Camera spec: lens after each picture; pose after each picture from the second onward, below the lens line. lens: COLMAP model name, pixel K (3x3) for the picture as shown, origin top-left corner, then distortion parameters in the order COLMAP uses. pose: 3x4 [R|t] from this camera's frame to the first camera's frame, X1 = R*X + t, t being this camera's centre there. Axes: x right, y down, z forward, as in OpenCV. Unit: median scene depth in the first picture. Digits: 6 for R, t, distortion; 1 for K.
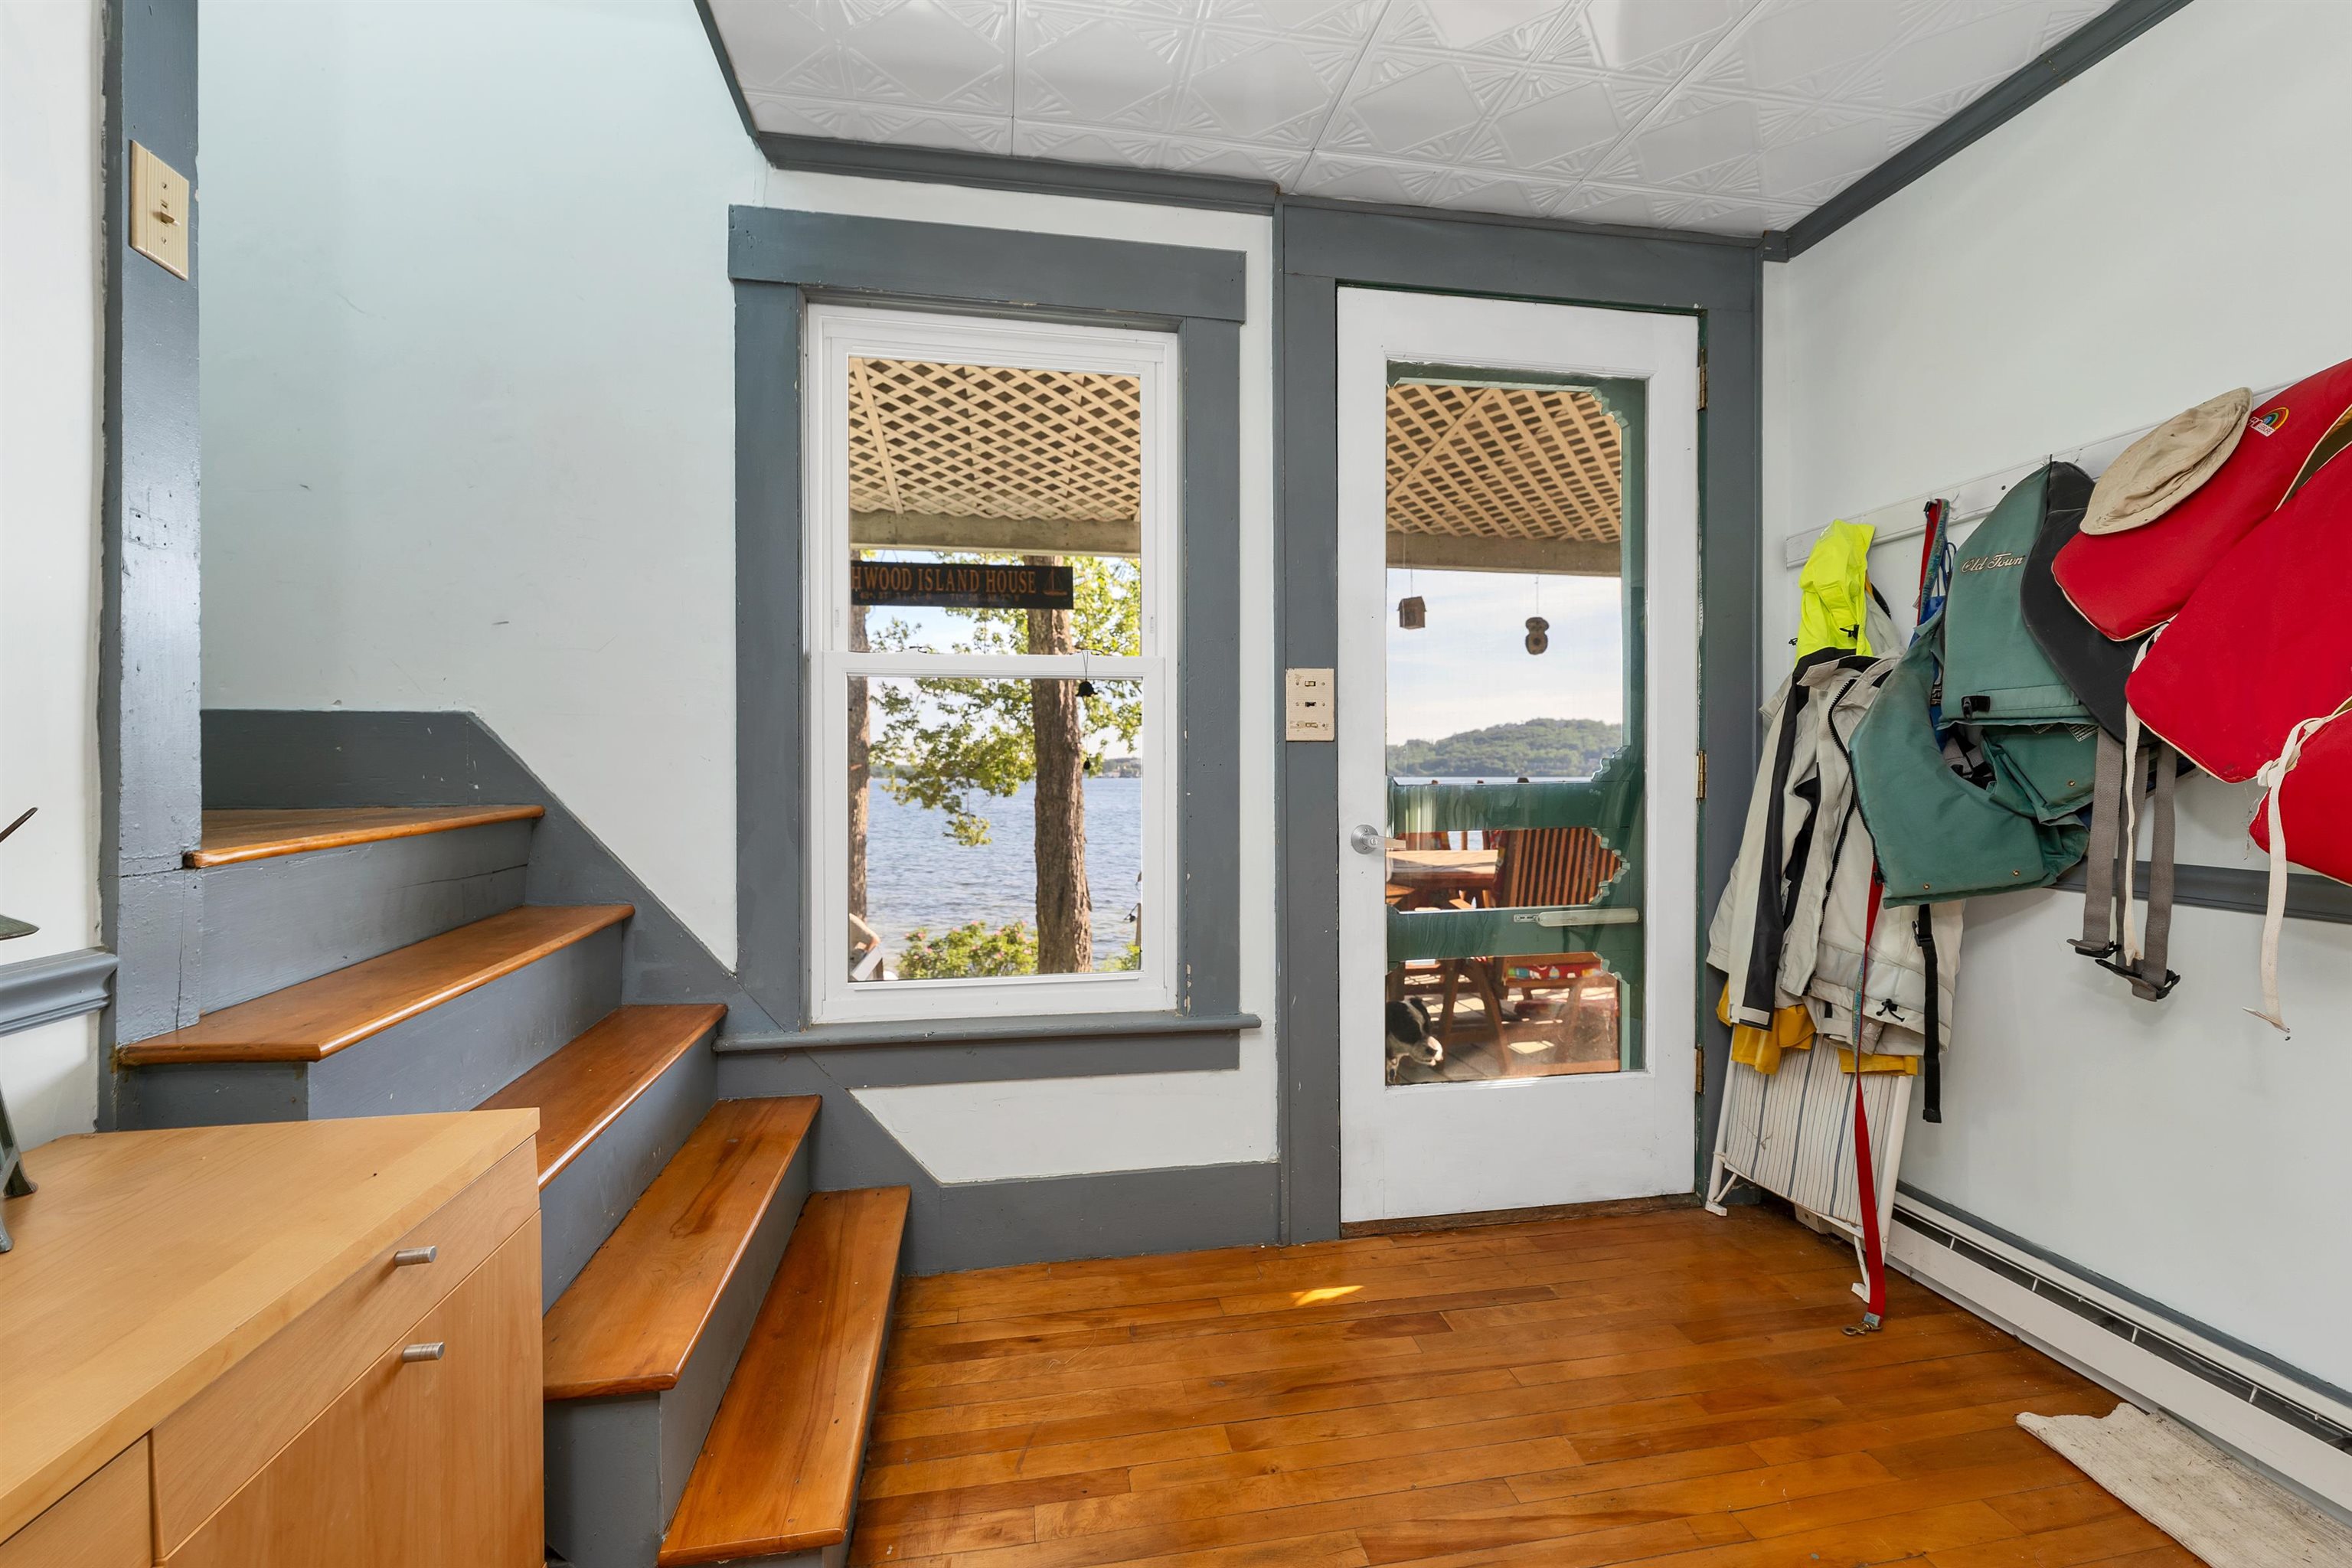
lens RADIAL K [[991.8, 0, 1158.8], [0, 991.8, 765.3], [0, 0, 1]] dist [-0.000912, -0.000058]
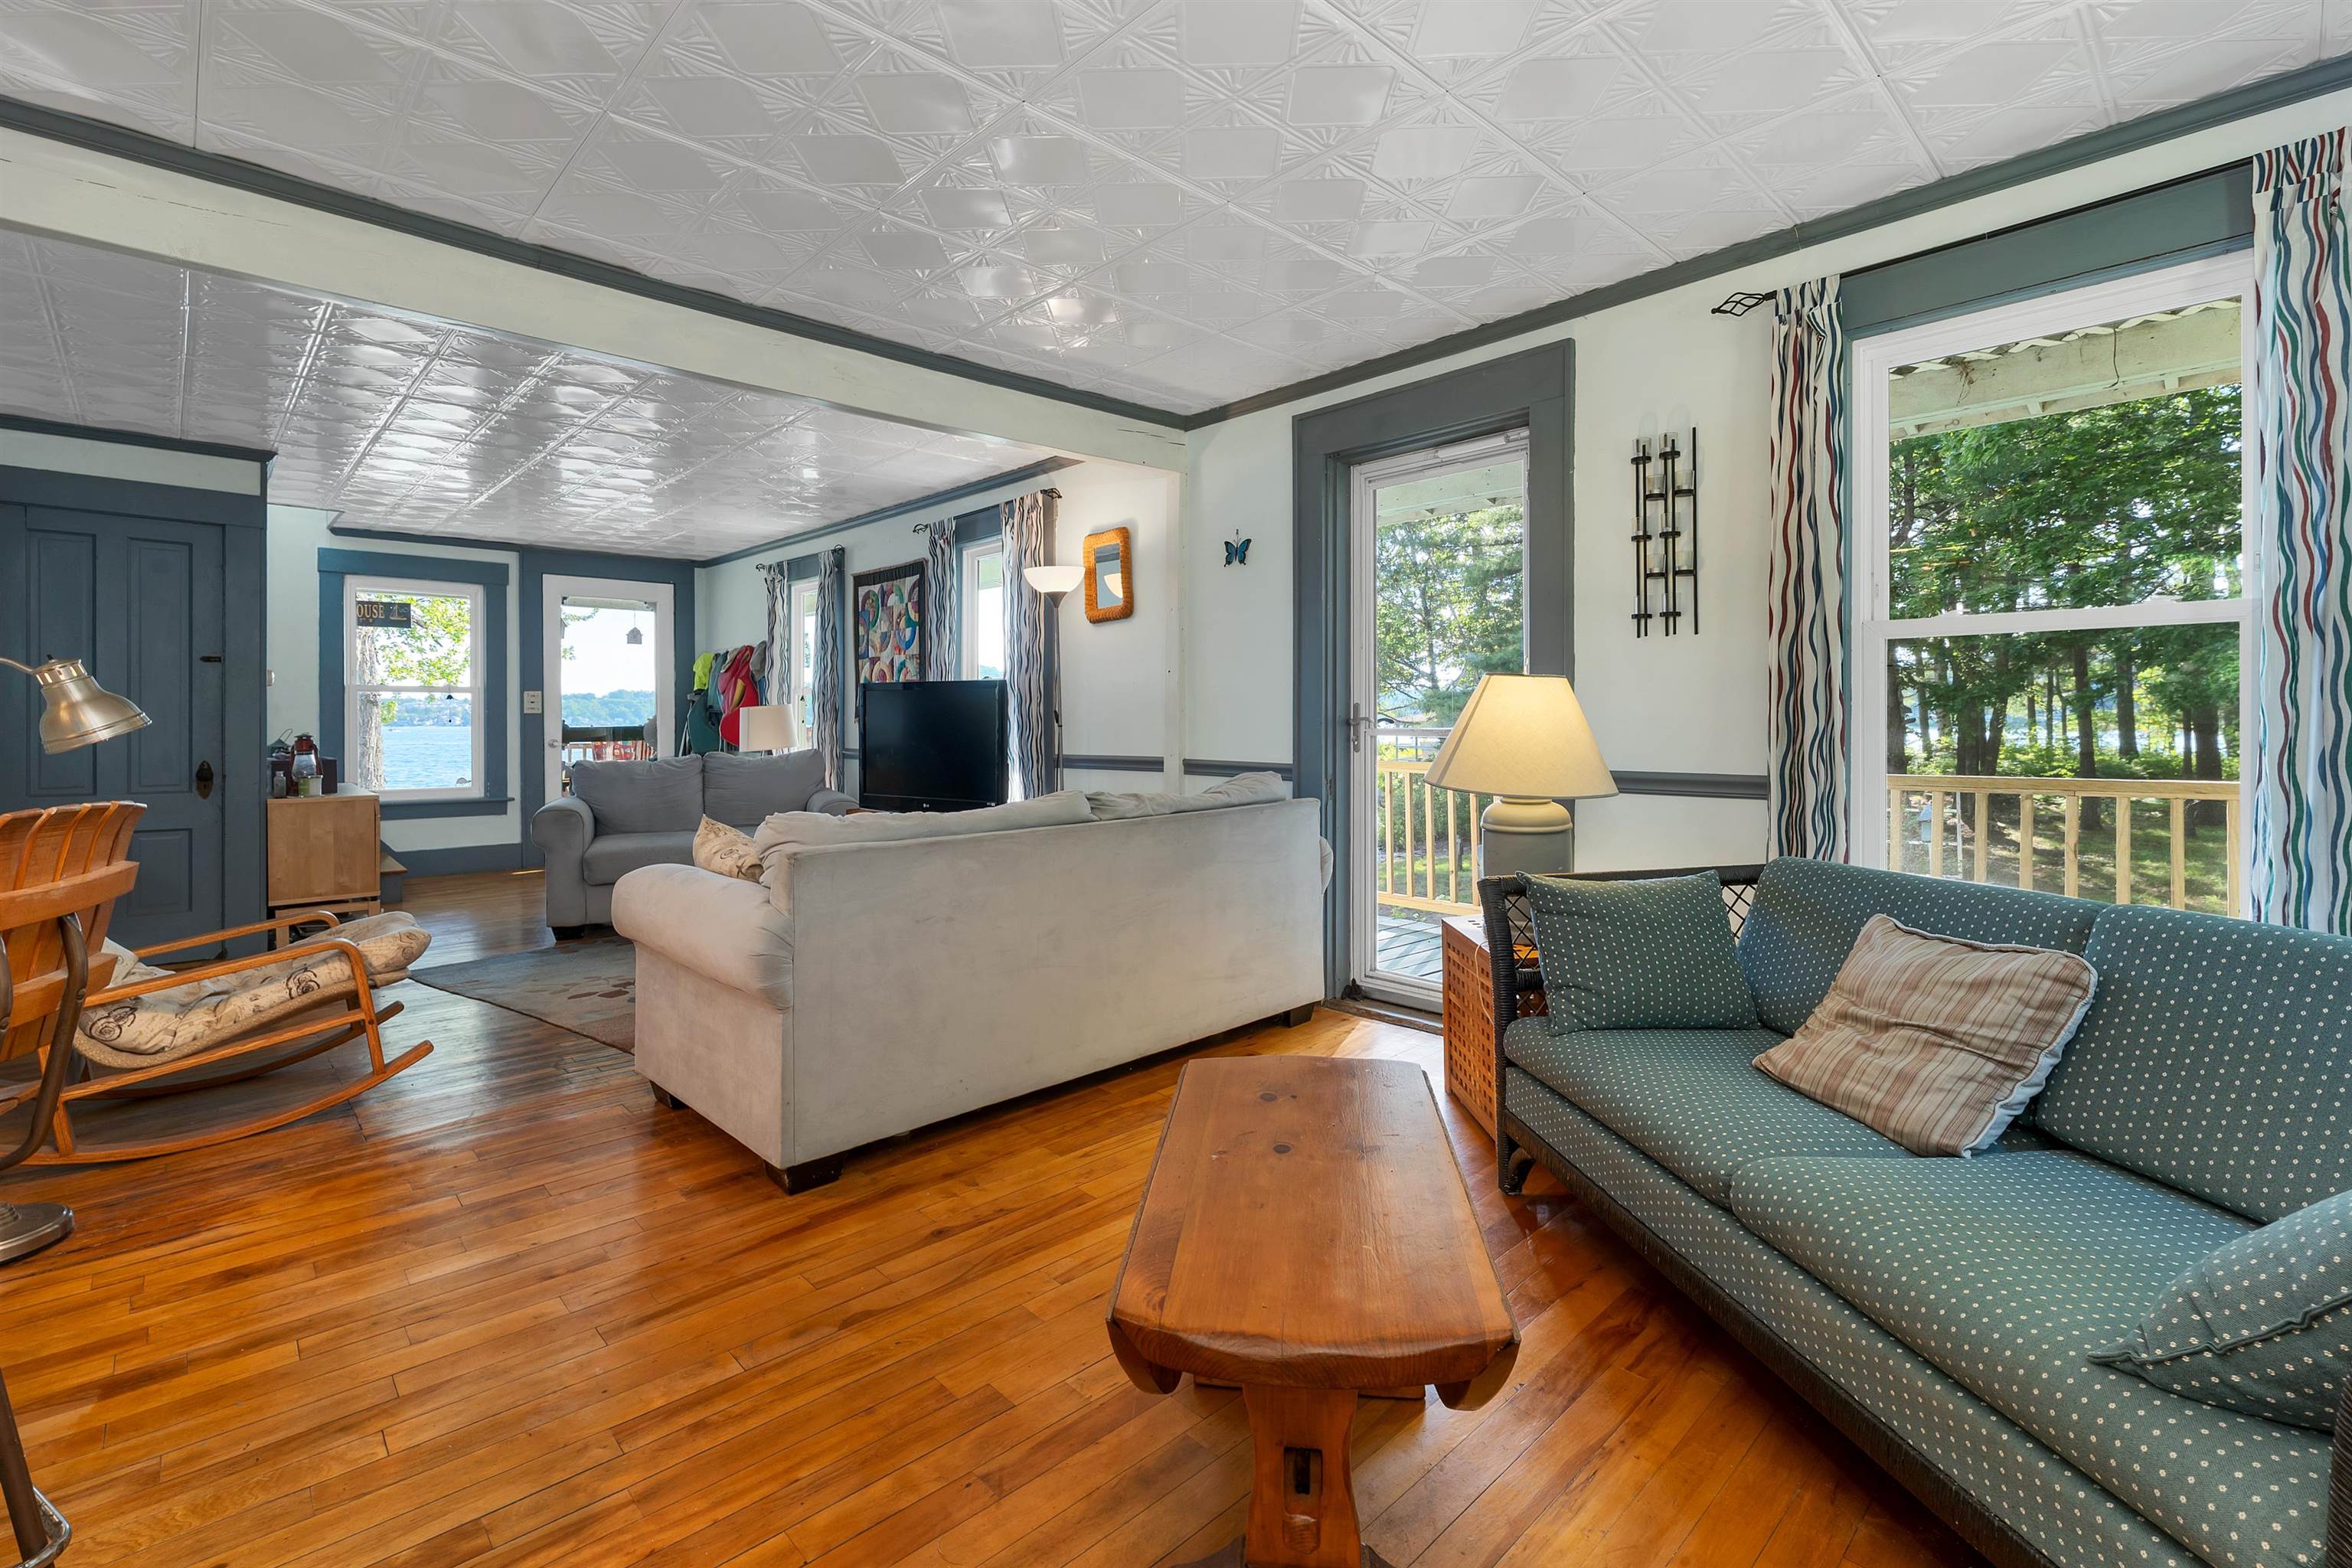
lens RADIAL K [[1047.2, 0, 1177.9], [0, 1047.2, 725.7], [0, 0, 1]] dist [0.000069, -0.000129]
pose [[0.821650, -0.003875, 0.569979, -0.067796], [-0.004789, 0.999895, 0.013701, -0.044276], [-0.569972, -0.013987, 0.821545, -3.026487]]
